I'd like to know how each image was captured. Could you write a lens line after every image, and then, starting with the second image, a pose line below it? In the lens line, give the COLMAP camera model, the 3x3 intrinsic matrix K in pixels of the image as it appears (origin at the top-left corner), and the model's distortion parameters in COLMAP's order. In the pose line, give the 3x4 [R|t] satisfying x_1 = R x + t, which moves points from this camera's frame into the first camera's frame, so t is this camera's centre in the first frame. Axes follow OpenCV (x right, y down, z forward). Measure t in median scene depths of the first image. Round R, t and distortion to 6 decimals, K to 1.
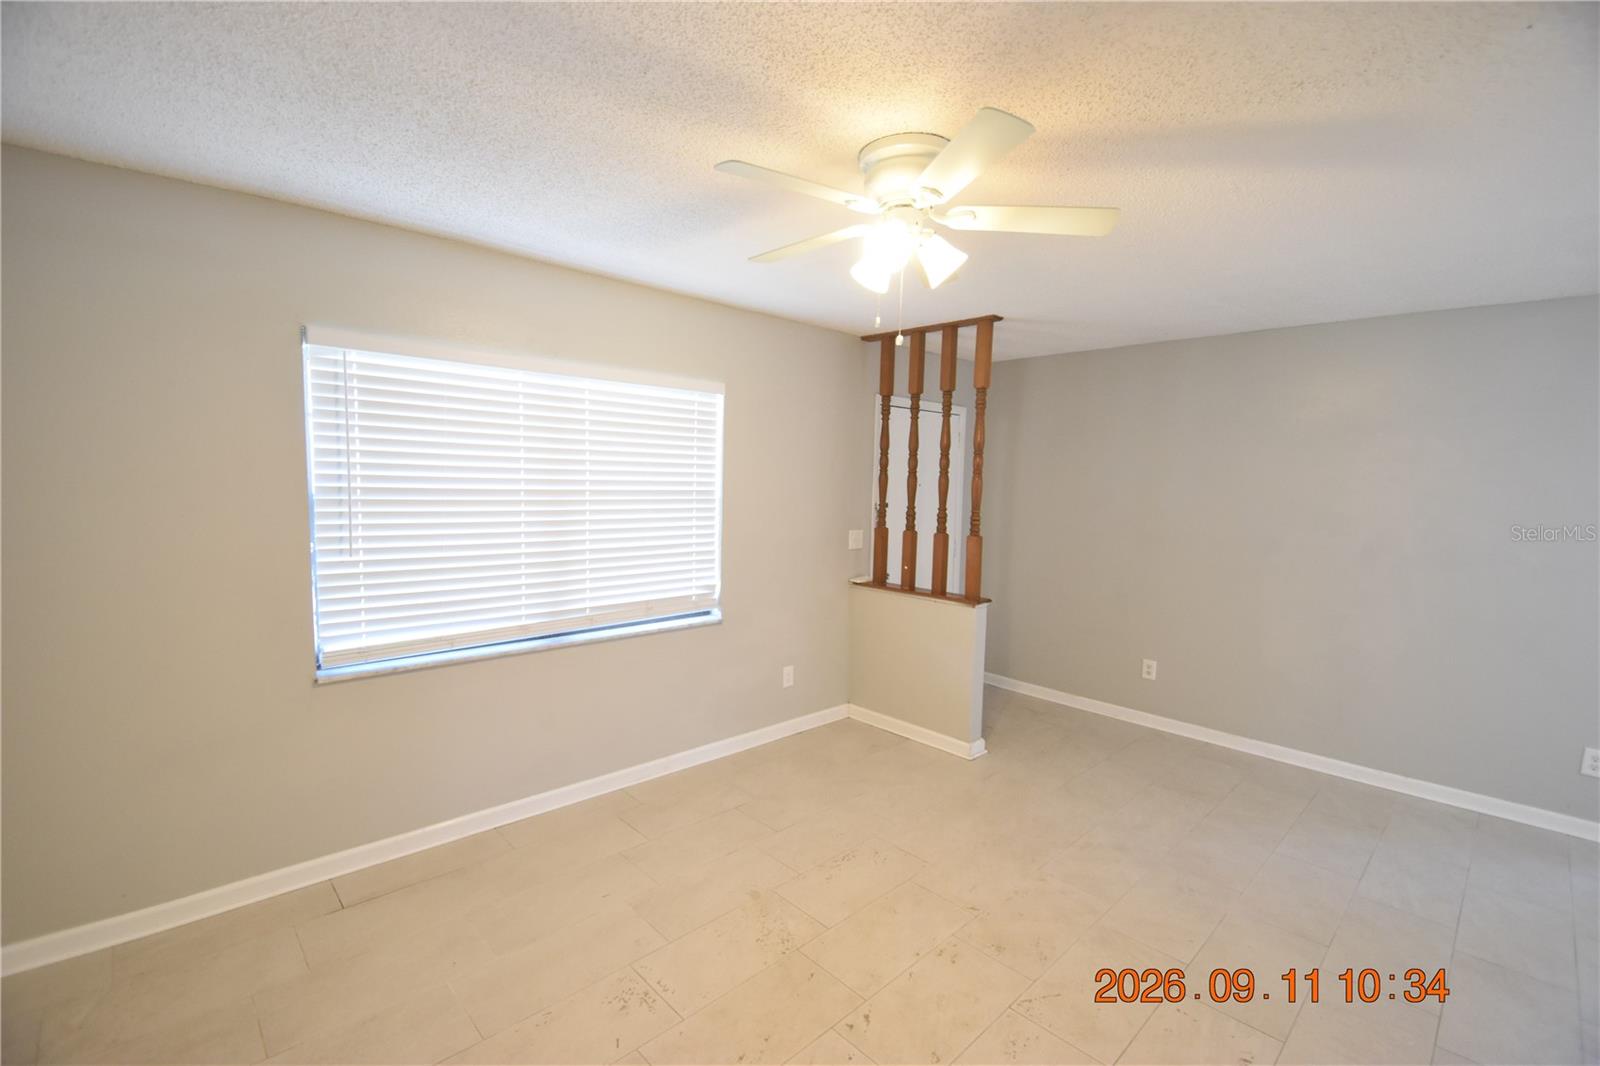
lens RADIAL K [[696.2, 0, 795.7], [0, 696.2, 540.4], [0, 0, 1]] dist [0.001714, -0.008699]
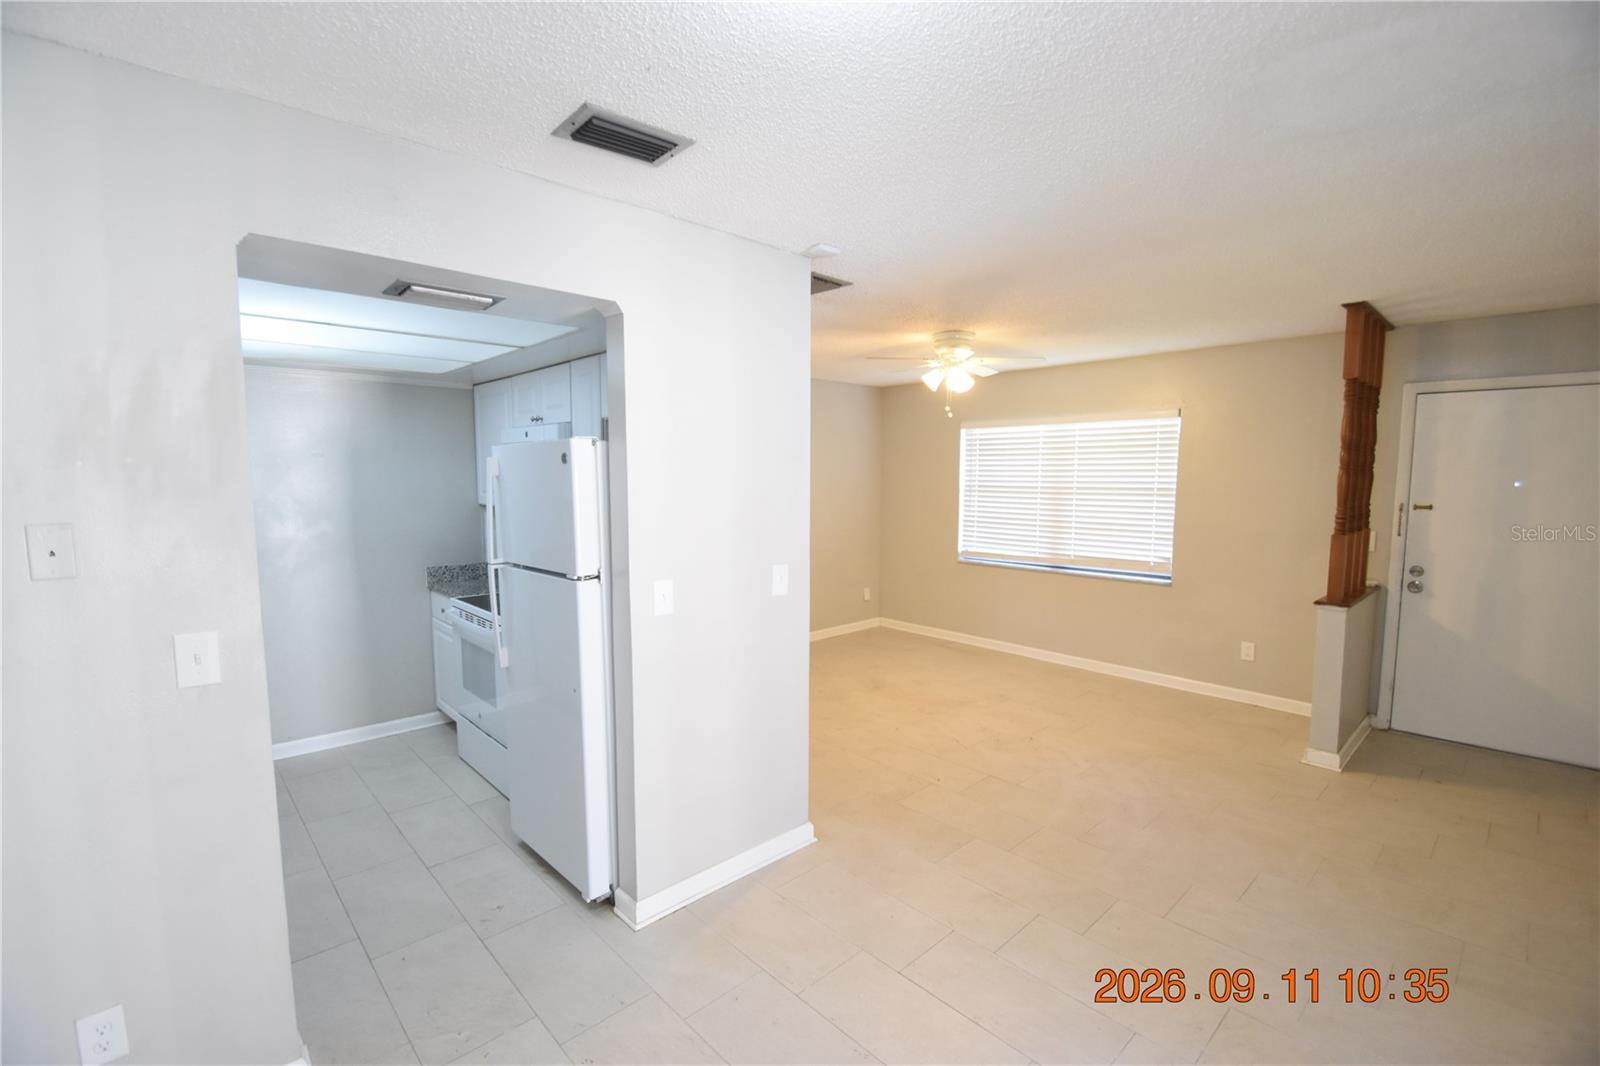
lens RADIAL K [[696.2, 0, 792.0], [0, 696.2, 543.7], [0, 0, 1]] dist [0.001714, -0.008699]
pose [[-0.005928, 0.073156, -0.997303, 1.424011], [-0.093513, 0.992910, 0.073389, 0.007513], [0.995600, 0.093695, 0.000955, 0.301609]]
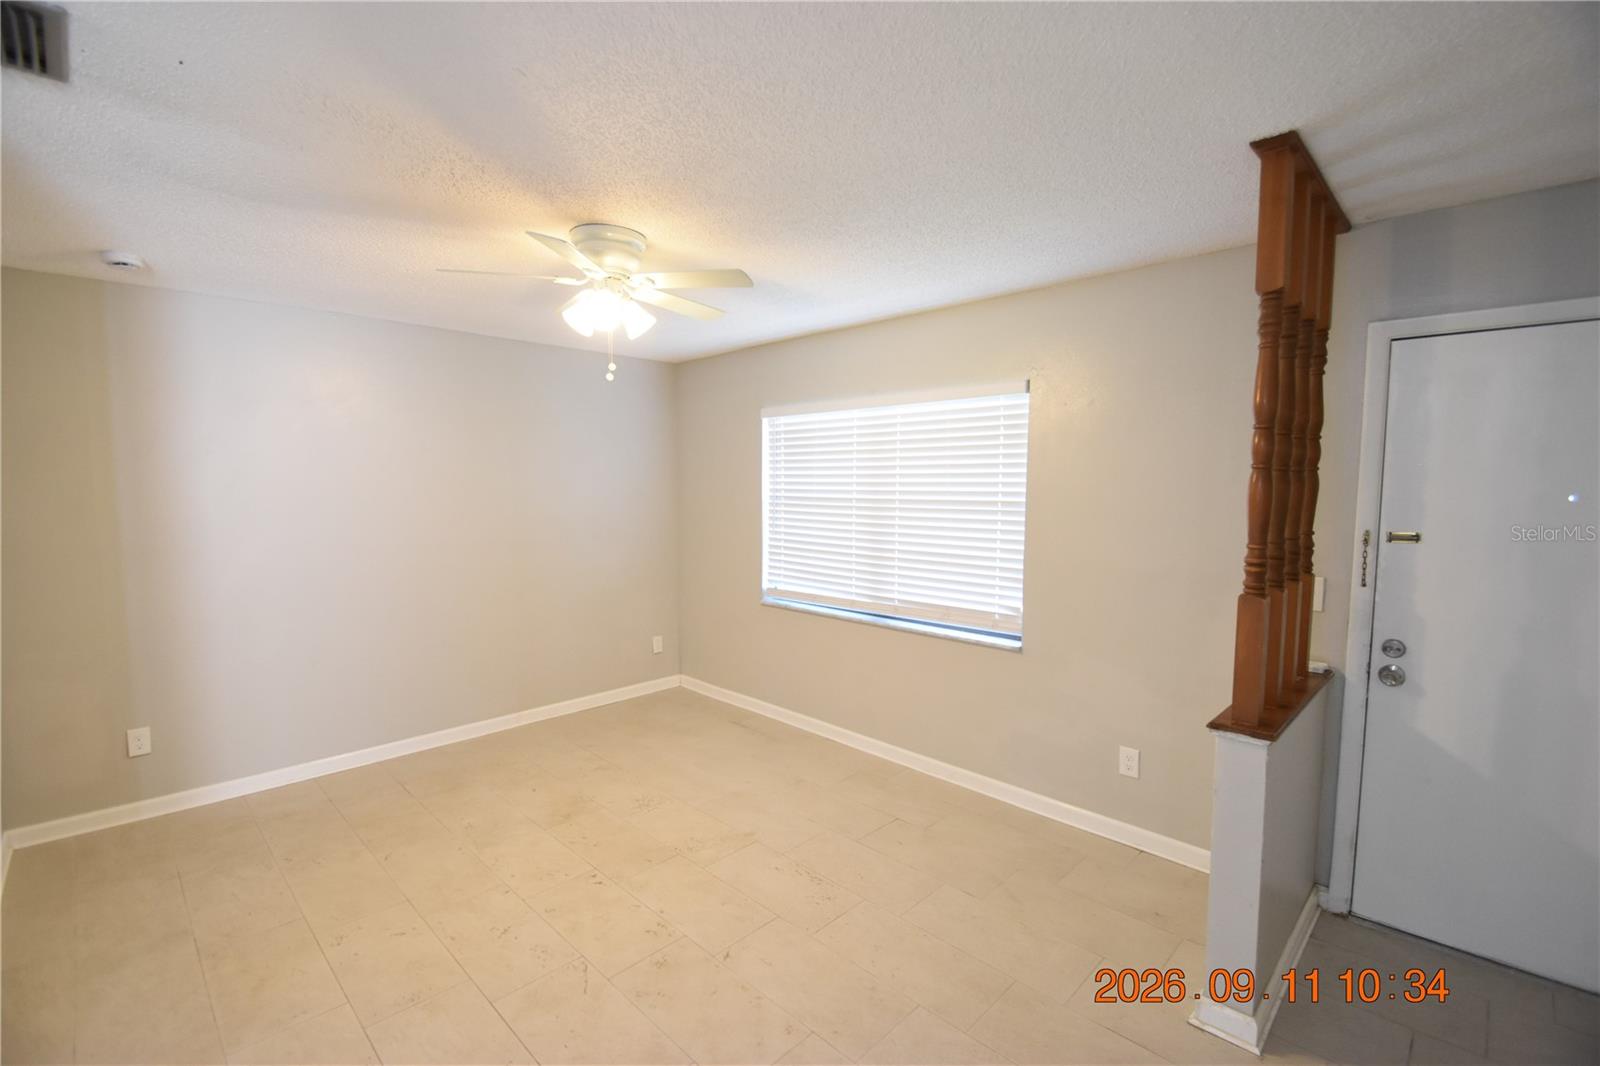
lens RADIAL K [[696.2, 0, 793.9], [0, 696.2, 543.9], [0, 0, 1]] dist [0.001714, -0.008699]
pose [[0.033493, 0.061109, -0.997569, 0.865688], [-0.094020, 0.993895, 0.057727, -0.047658], [0.995007, 0.091858, 0.039034, 0.771033]]
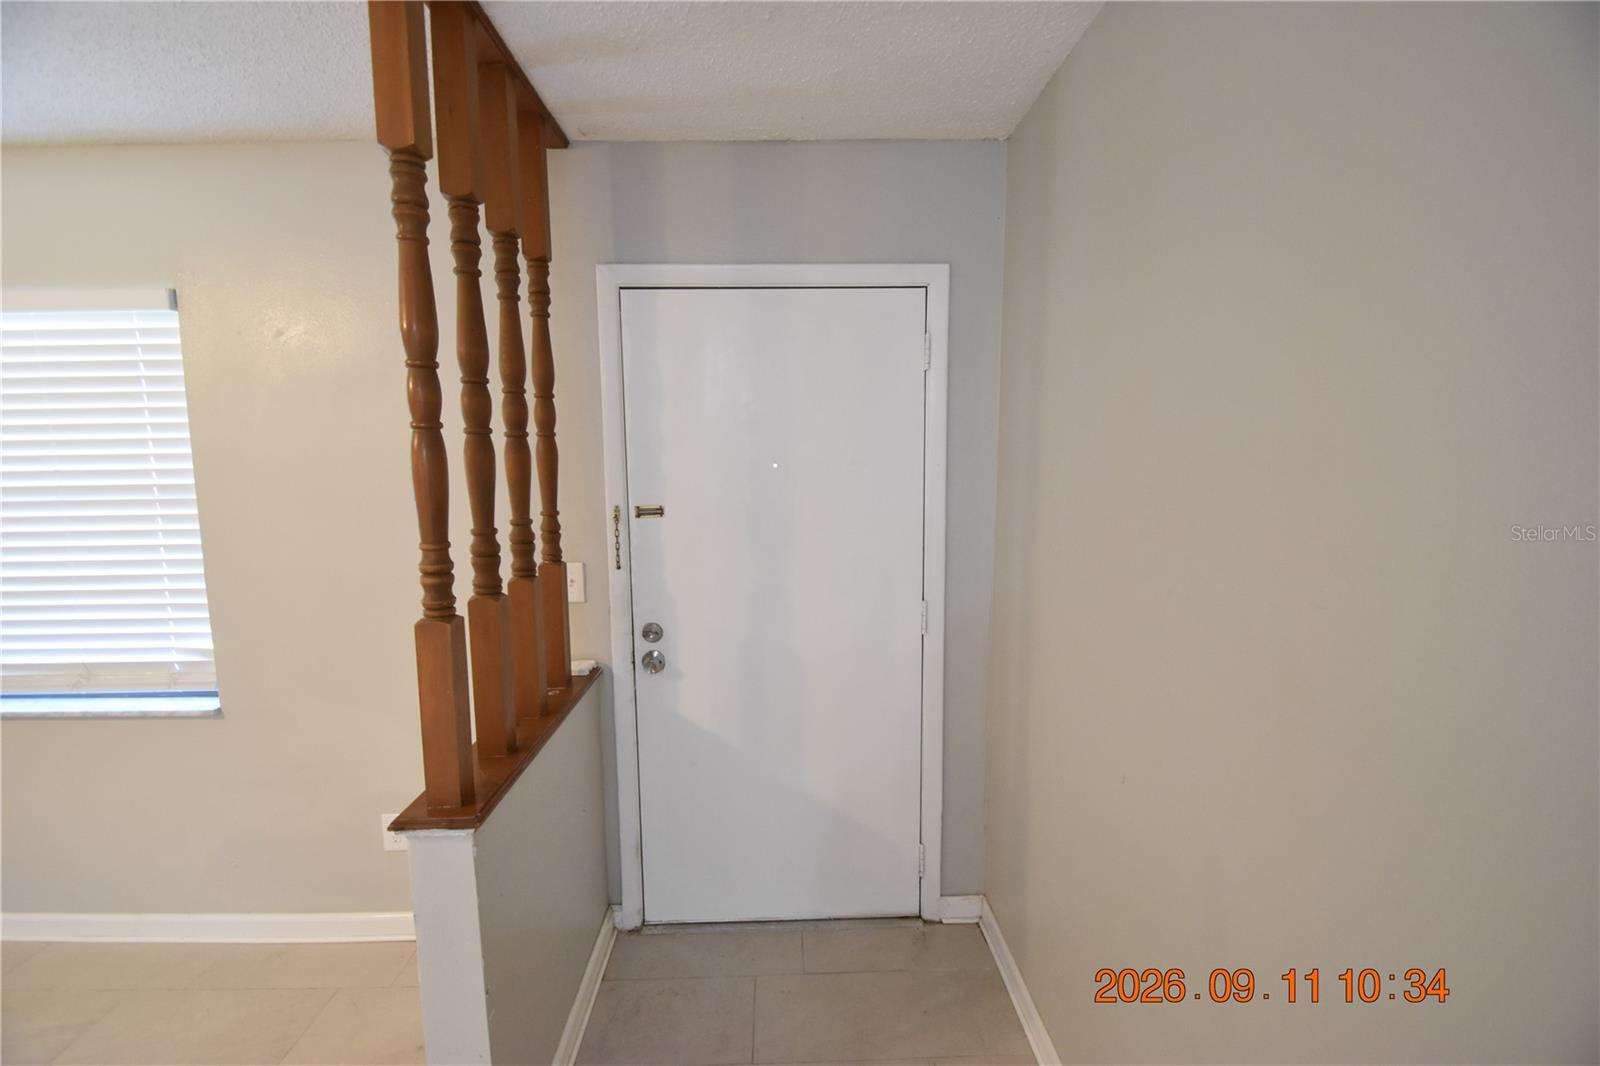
lens RADIAL K [[696.2, 0, 788.9], [0, 696.2, 540.6], [0, 0, 1]] dist [0.001714, -0.008699]
pose [[0.750136, 0.051289, -0.659292, 0.705466], [-0.036915, 0.998681, 0.035690, -0.072735], [0.660252, -0.002435, 0.751040, 1.016151]]
